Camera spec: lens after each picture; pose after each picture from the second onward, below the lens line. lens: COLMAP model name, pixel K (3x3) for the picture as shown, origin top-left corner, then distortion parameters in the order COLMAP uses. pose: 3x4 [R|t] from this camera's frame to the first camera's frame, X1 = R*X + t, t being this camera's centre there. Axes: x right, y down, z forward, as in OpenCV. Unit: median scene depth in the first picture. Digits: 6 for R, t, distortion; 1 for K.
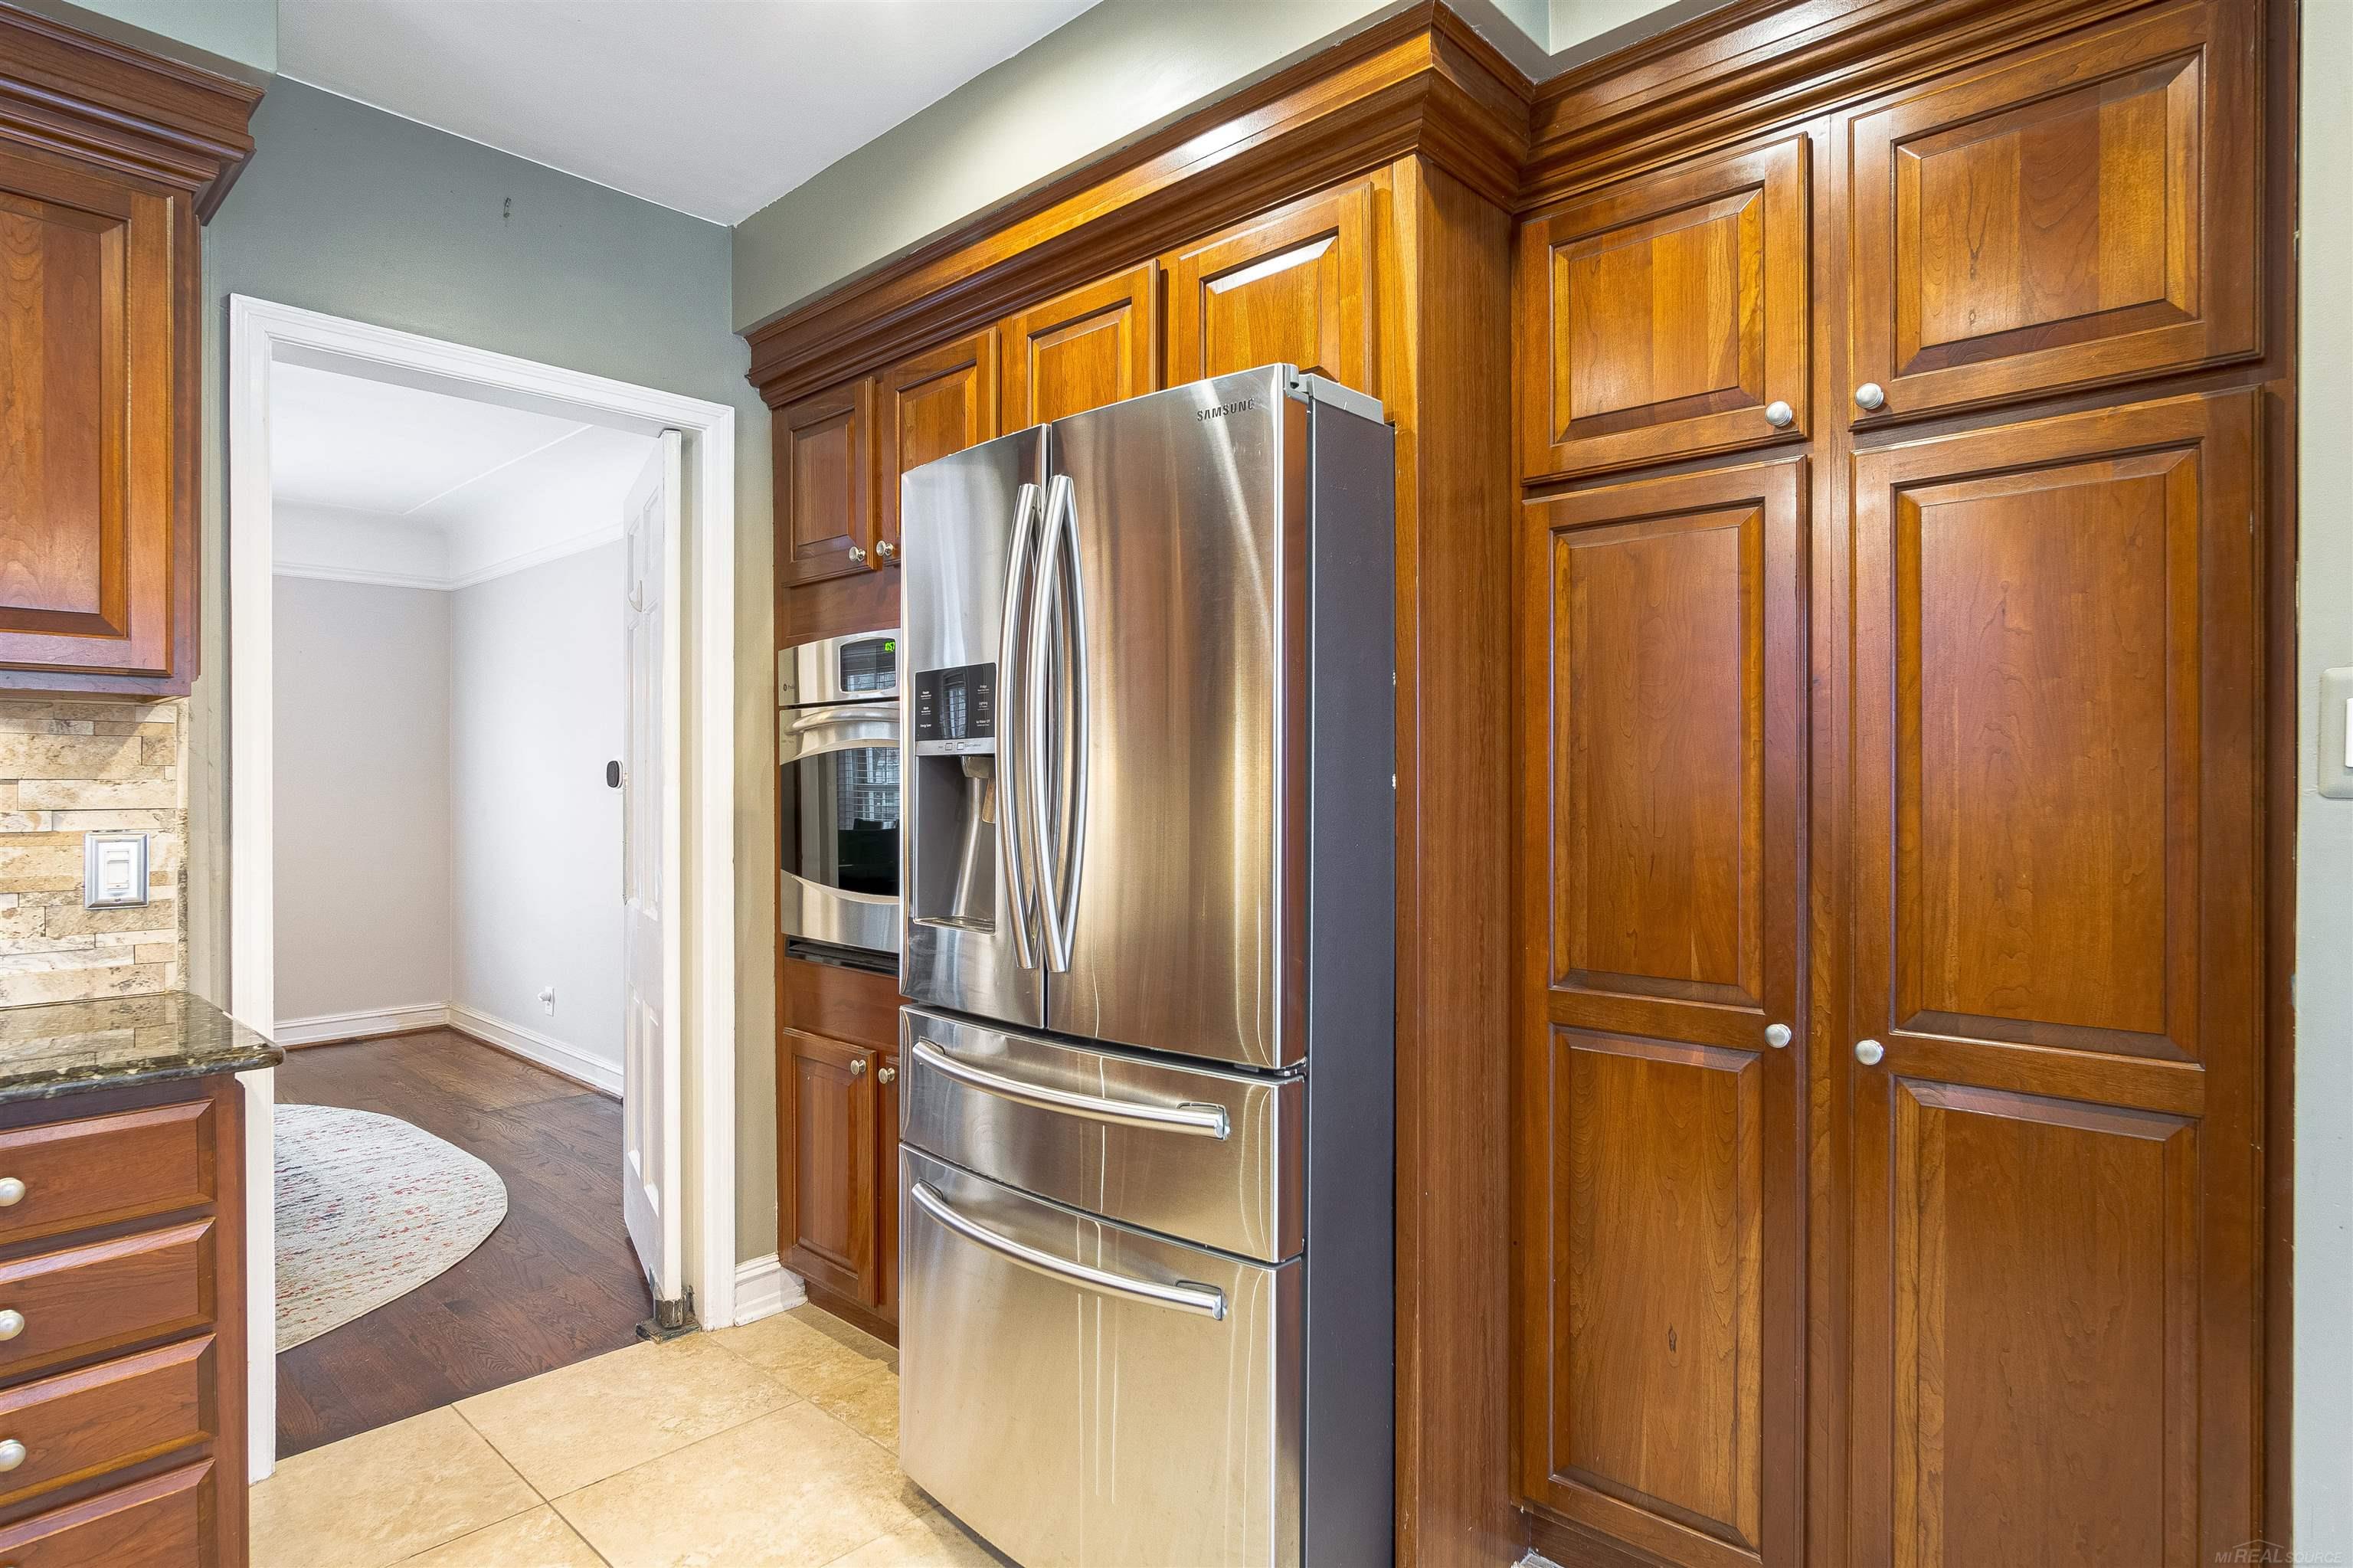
lens RADIAL K [[1255.3, 0, 1163.9], [0, 1255.3, 791.4], [0, 0, 1]] dist [-0.019937, 0.010919]
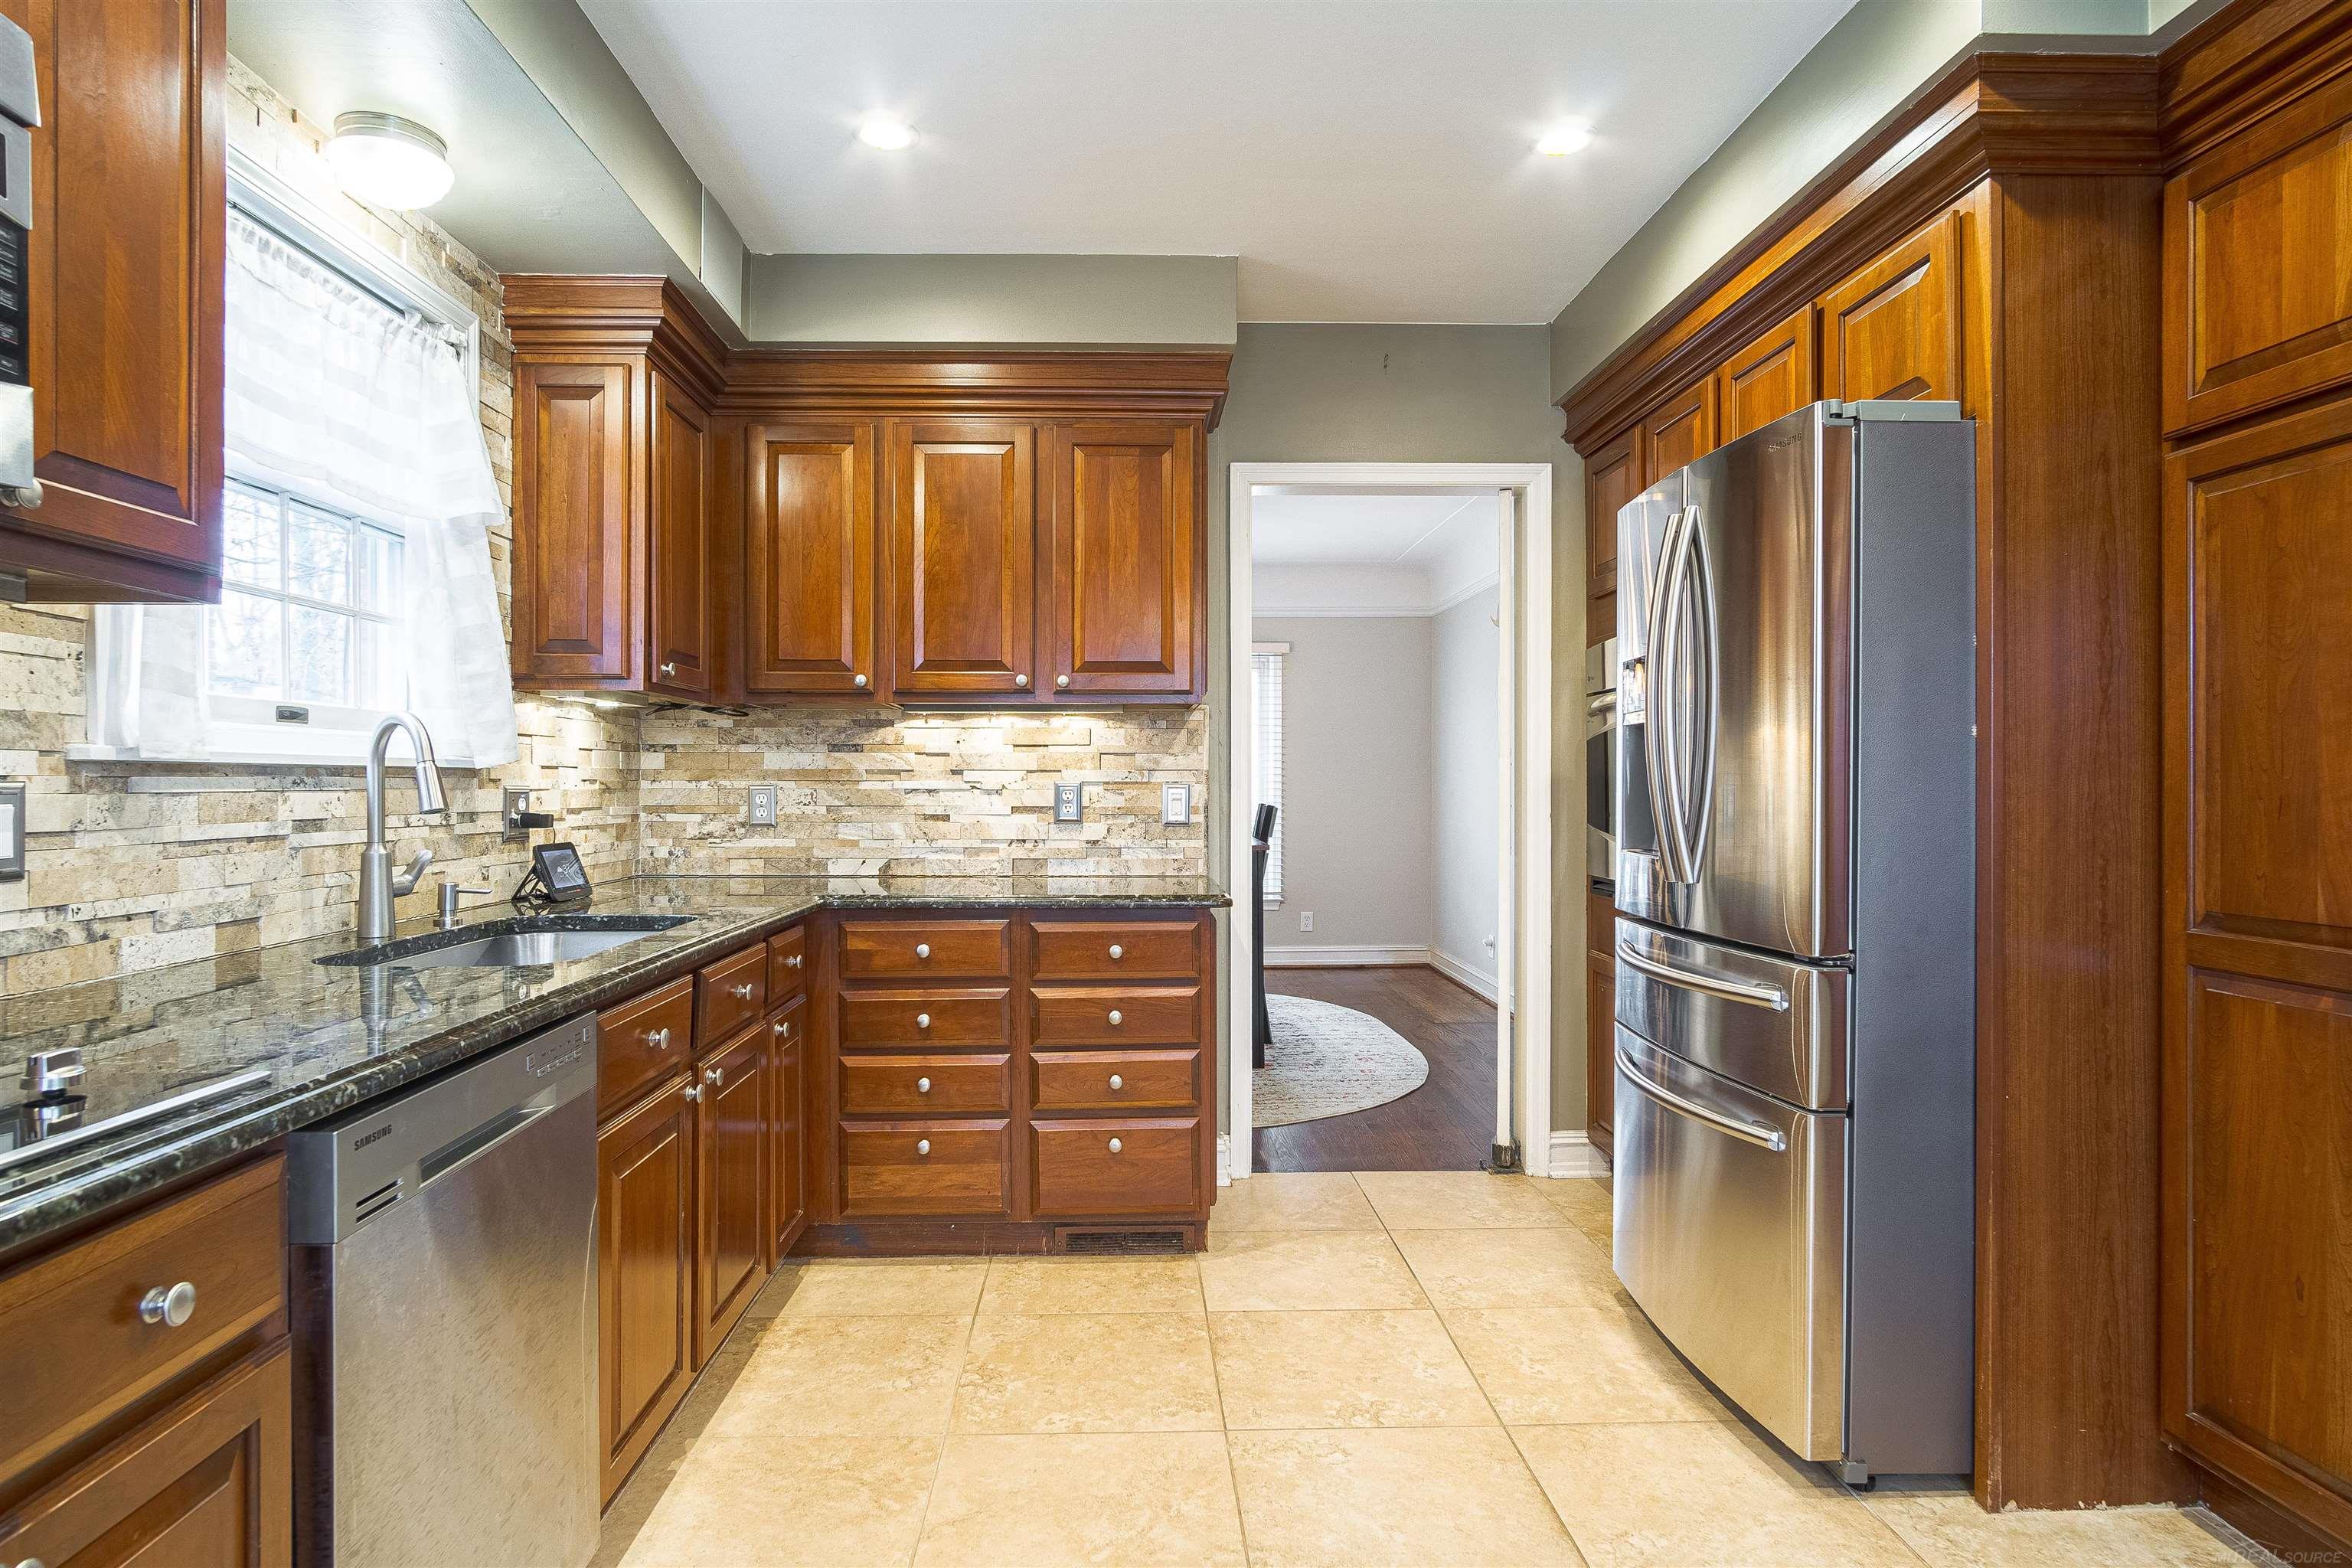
lens RADIAL K [[1254.8, 0, 1163.4], [0, 1254.8, 791.4], [0, 0, 1]] dist [-0.019937, 0.010919]
pose [[0.714178, 0.003609, -0.699955, 0.415085], [-0.002665, 0.999993, 0.002437, 0.042774], [0.699959, 0.000125, 0.714183, -0.302330]]
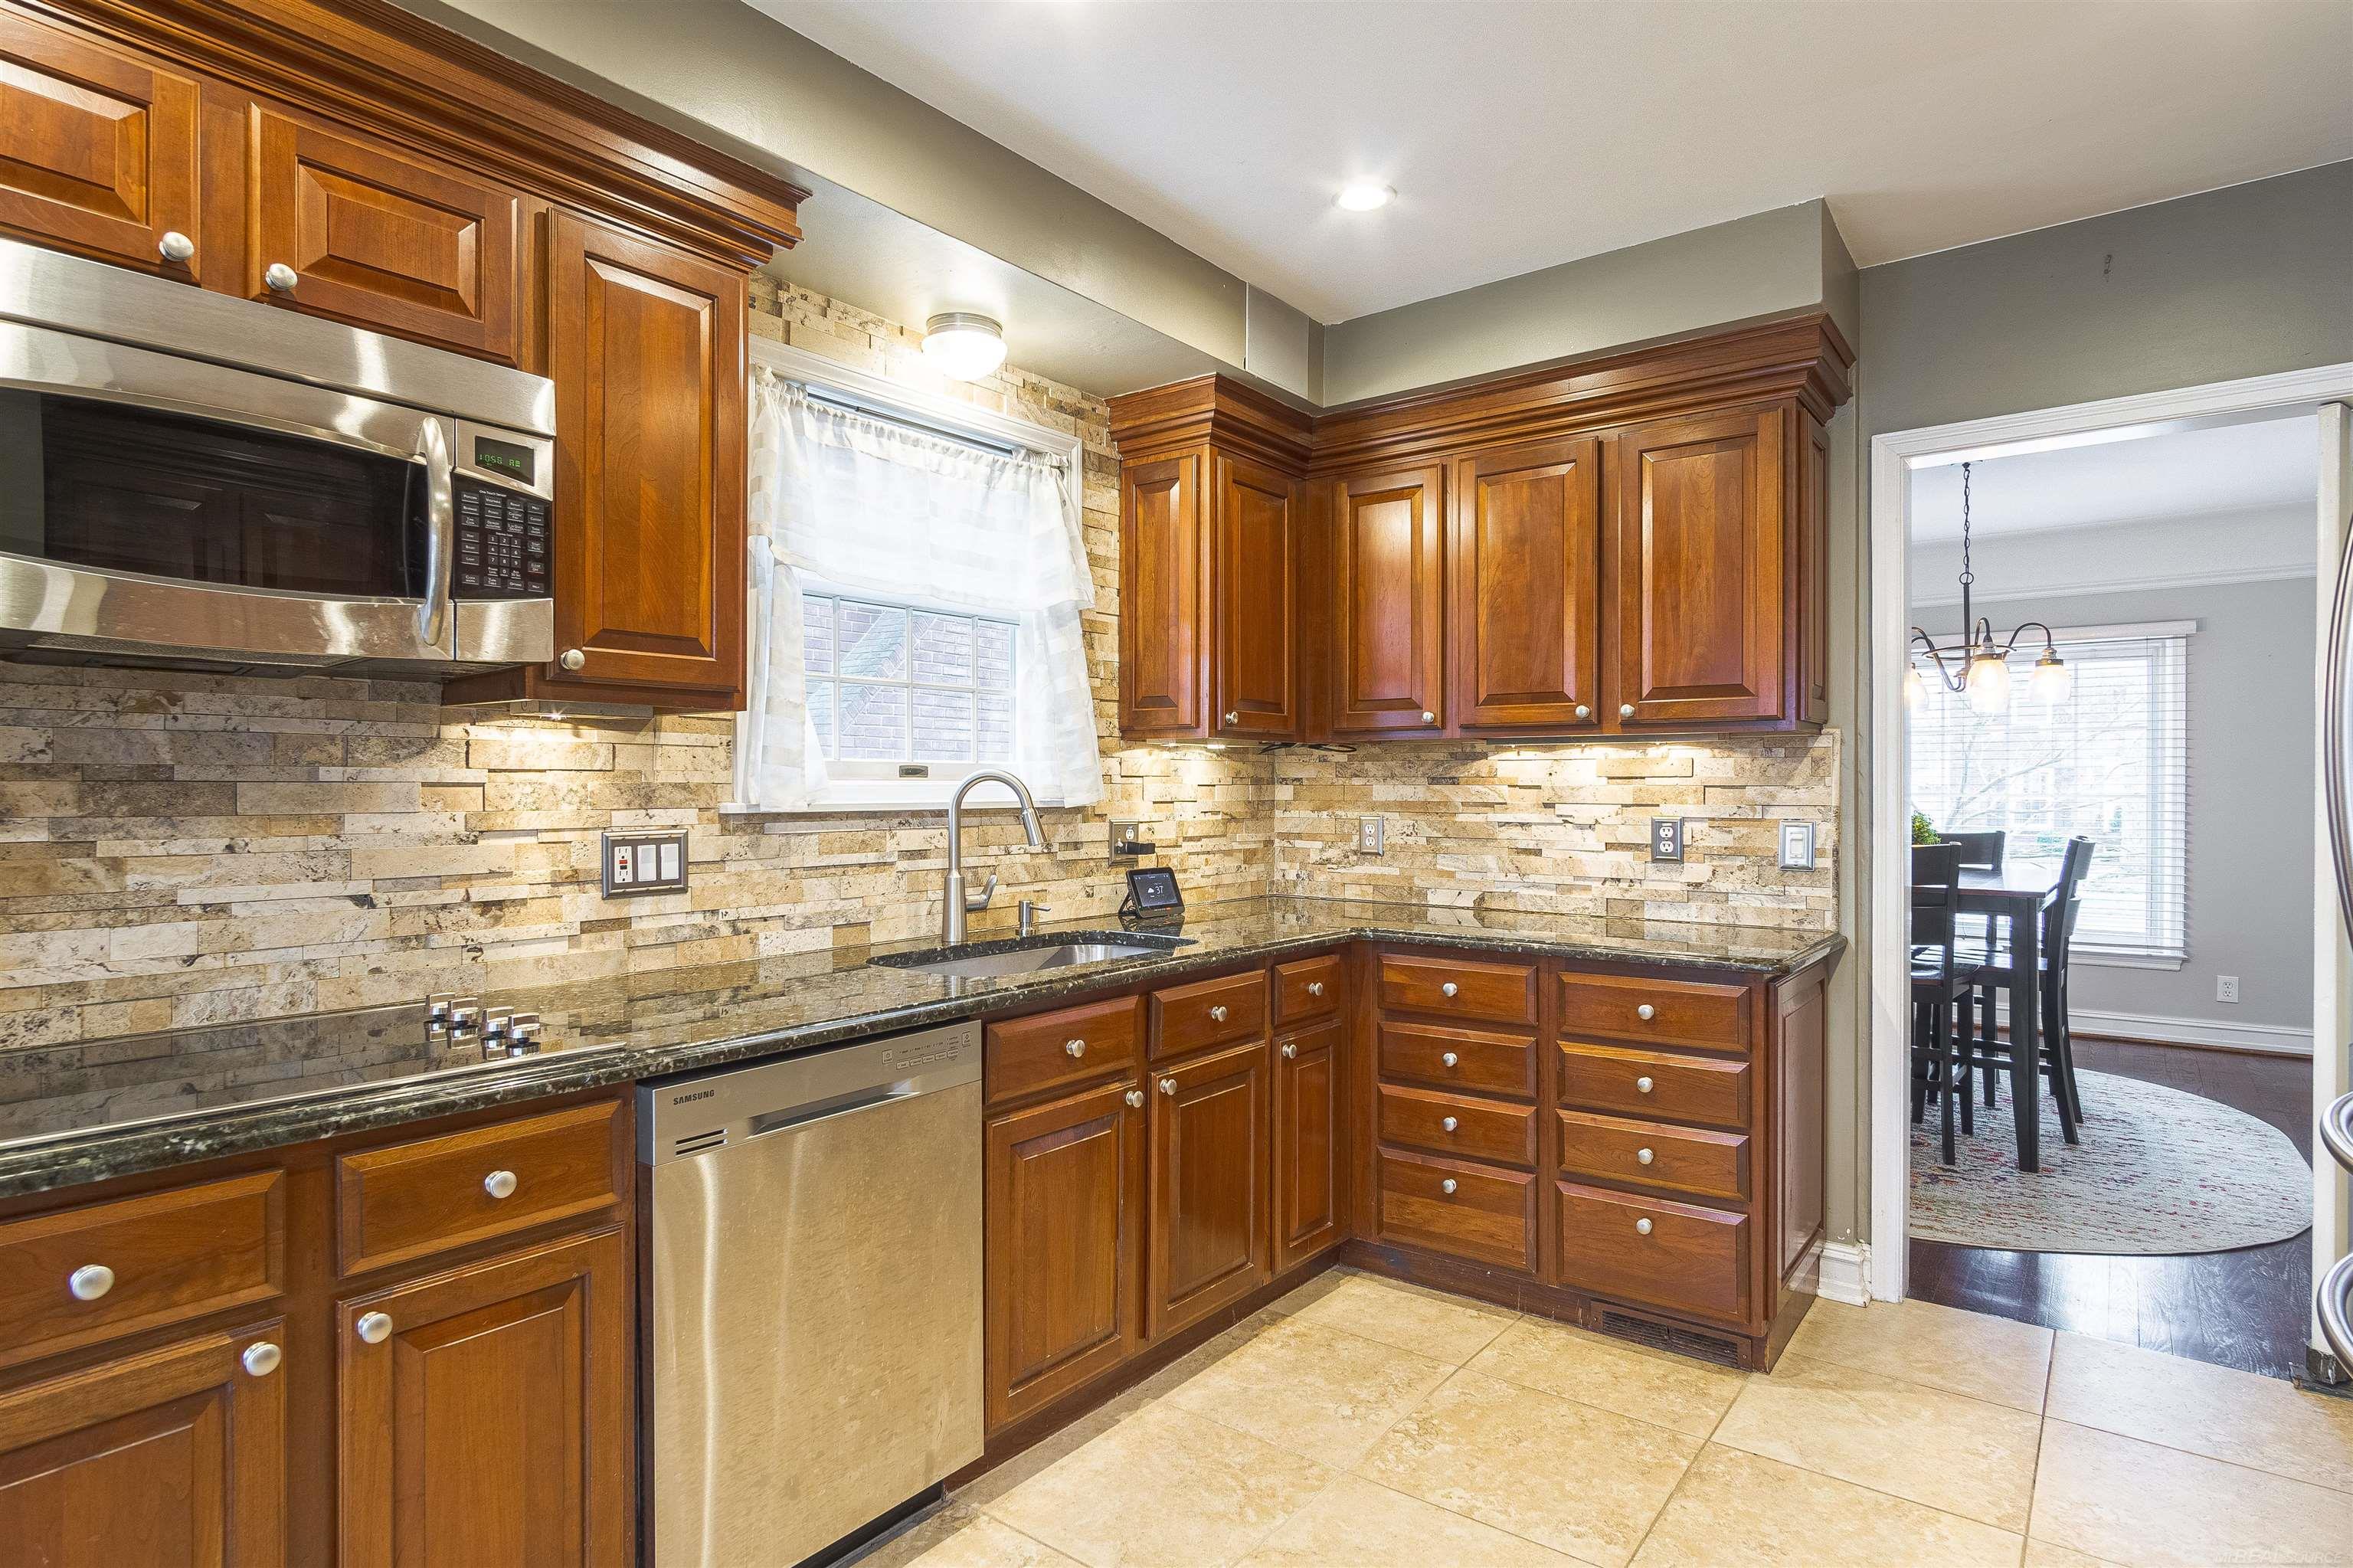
lens RADIAL K [[1243.9, 0, 1176.7], [0, 1243.9, 795.0], [0, 0, 1]] dist [-0.011775, -0.000203]
pose [[0.118672, 0.004613, -0.992923, 0.599953], [-0.006569, 0.999971, 0.003860, 0.000842], [0.992912, 0.006065, 0.118698, 0.073466]]
